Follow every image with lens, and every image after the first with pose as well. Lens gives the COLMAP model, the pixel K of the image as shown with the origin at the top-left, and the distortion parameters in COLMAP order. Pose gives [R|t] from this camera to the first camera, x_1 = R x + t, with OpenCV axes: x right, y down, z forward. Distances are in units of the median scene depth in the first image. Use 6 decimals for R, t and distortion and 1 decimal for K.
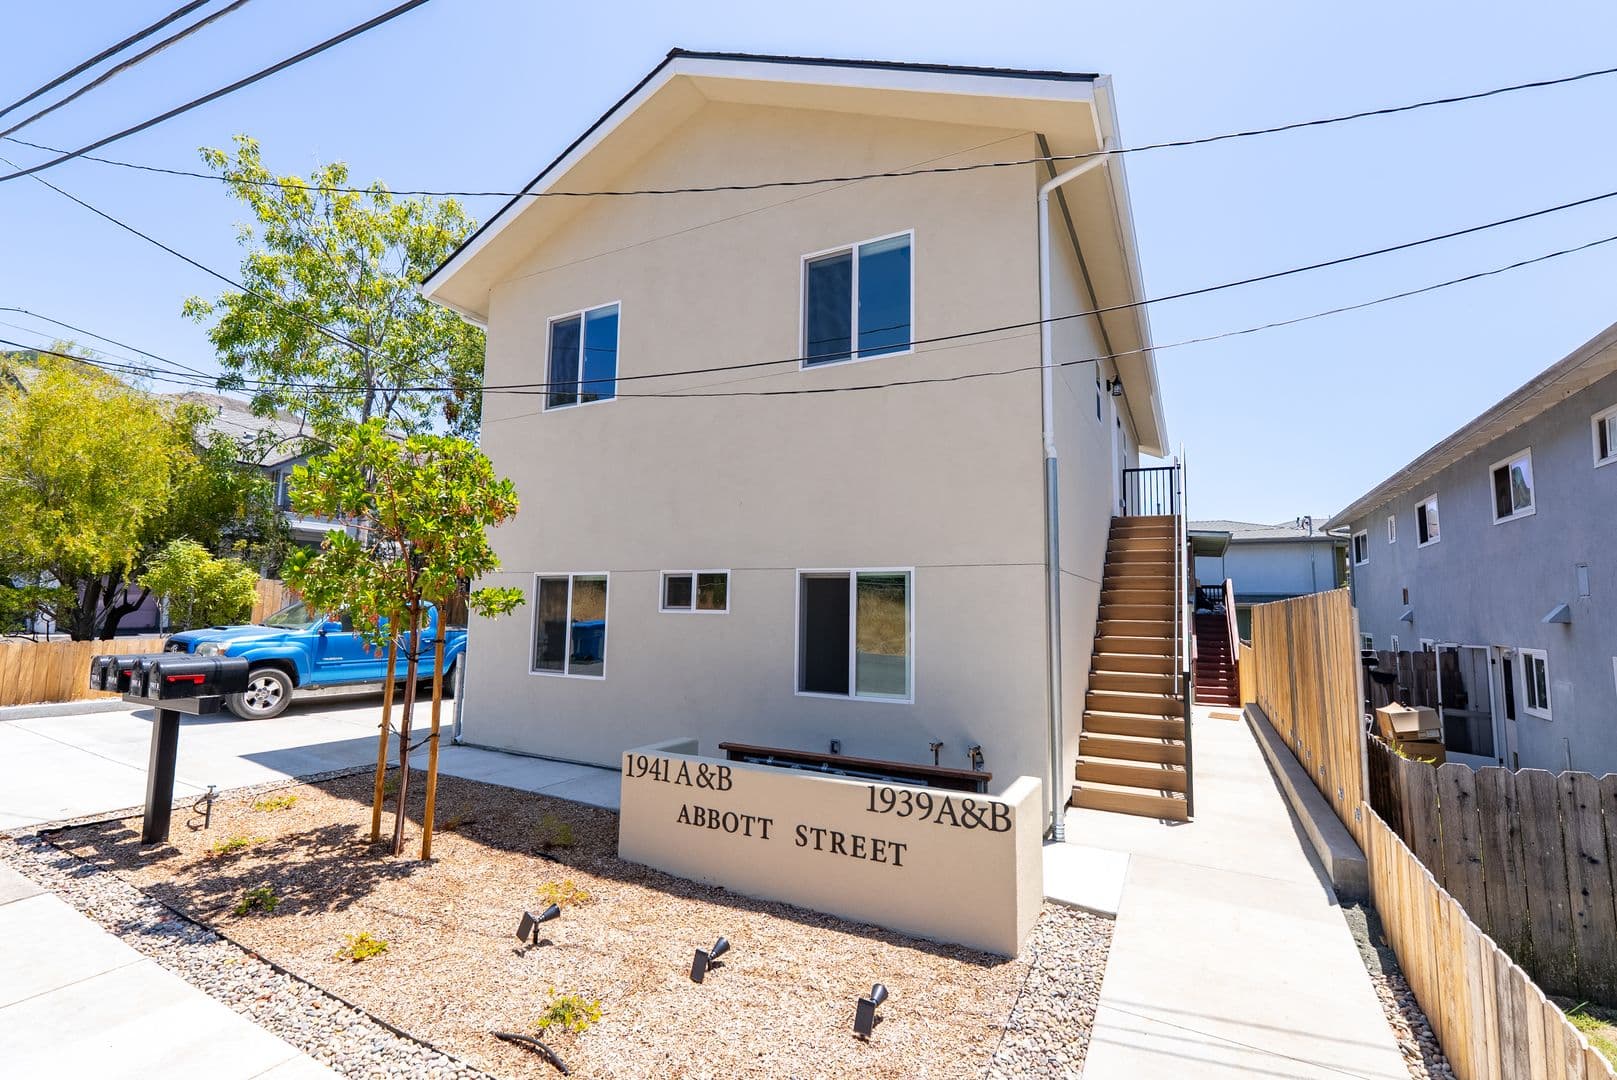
lens RADIAL K [[722.7, 0, 810.0], [0, 722.7, 540.7], [0, 0, 1]] dist [-0.005829, 0.001840]
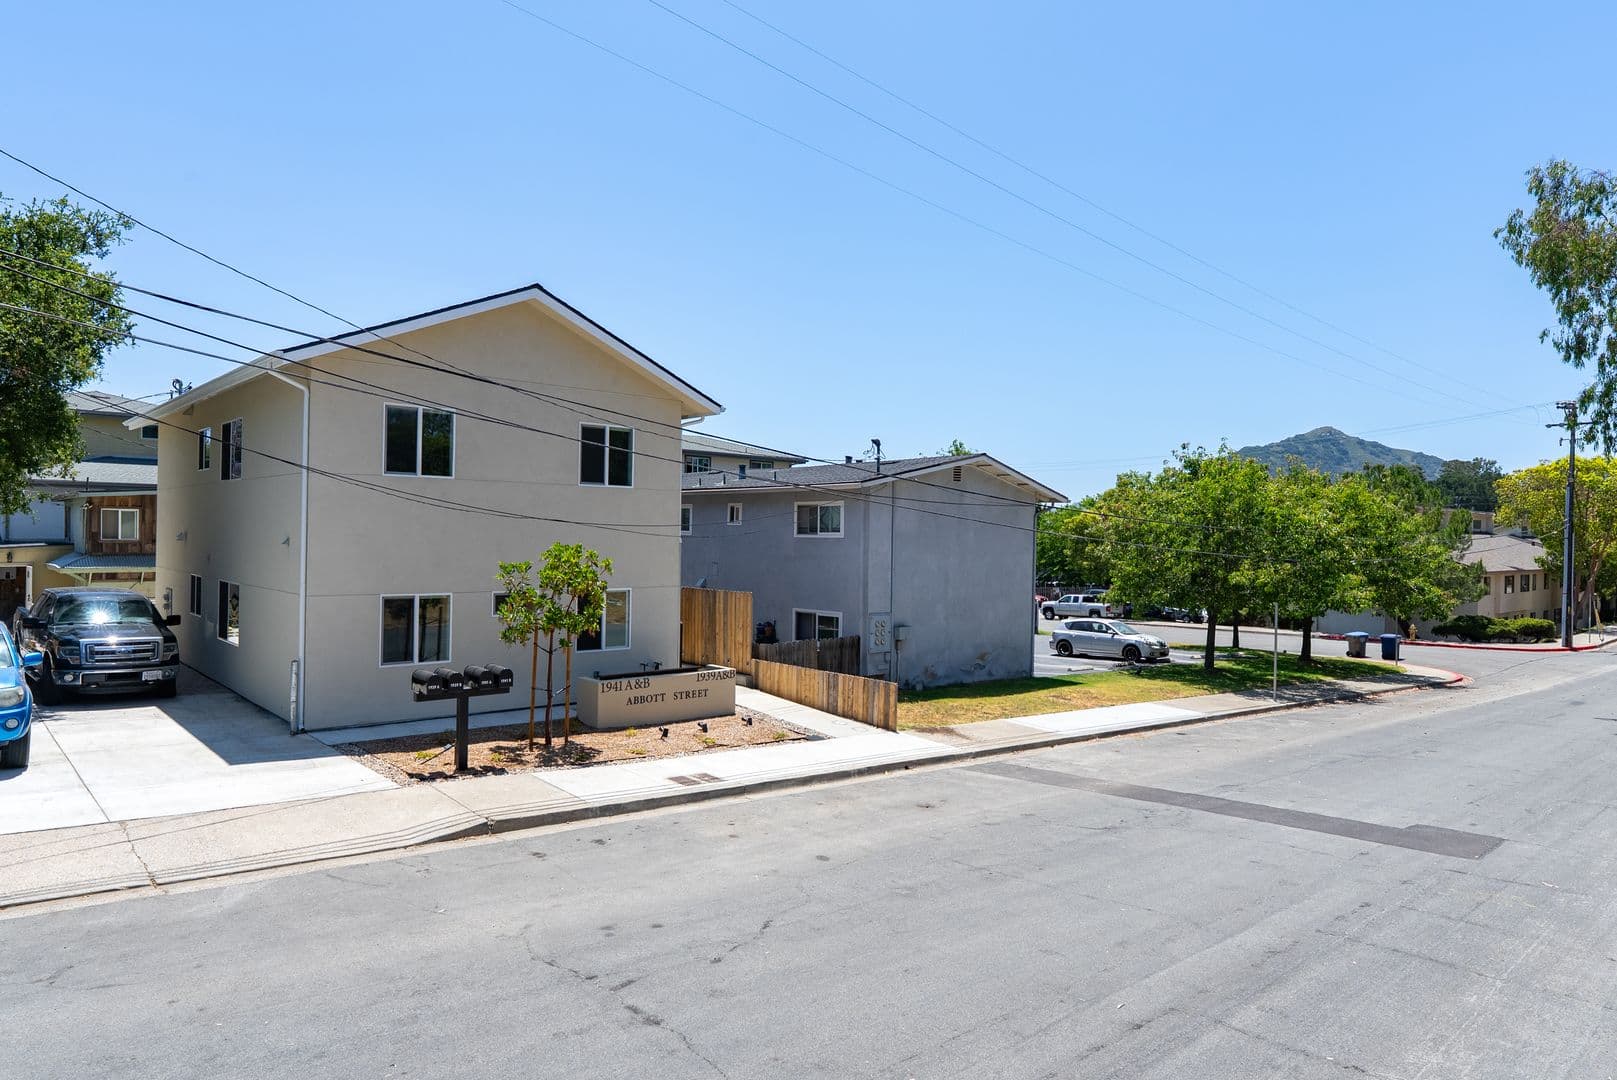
lens RADIAL K [[988.6, 0, 807.9], [0, 988.6, 542.7], [0, 0, 1]] dist [-0.001822, -0.001347]
pose [[0.344791, -0.017202, 0.938522, -2.331310], [-0.103750, 0.993008, 0.056316, -0.304343], [-0.932928, -0.116789, 0.340595, -0.481122]]
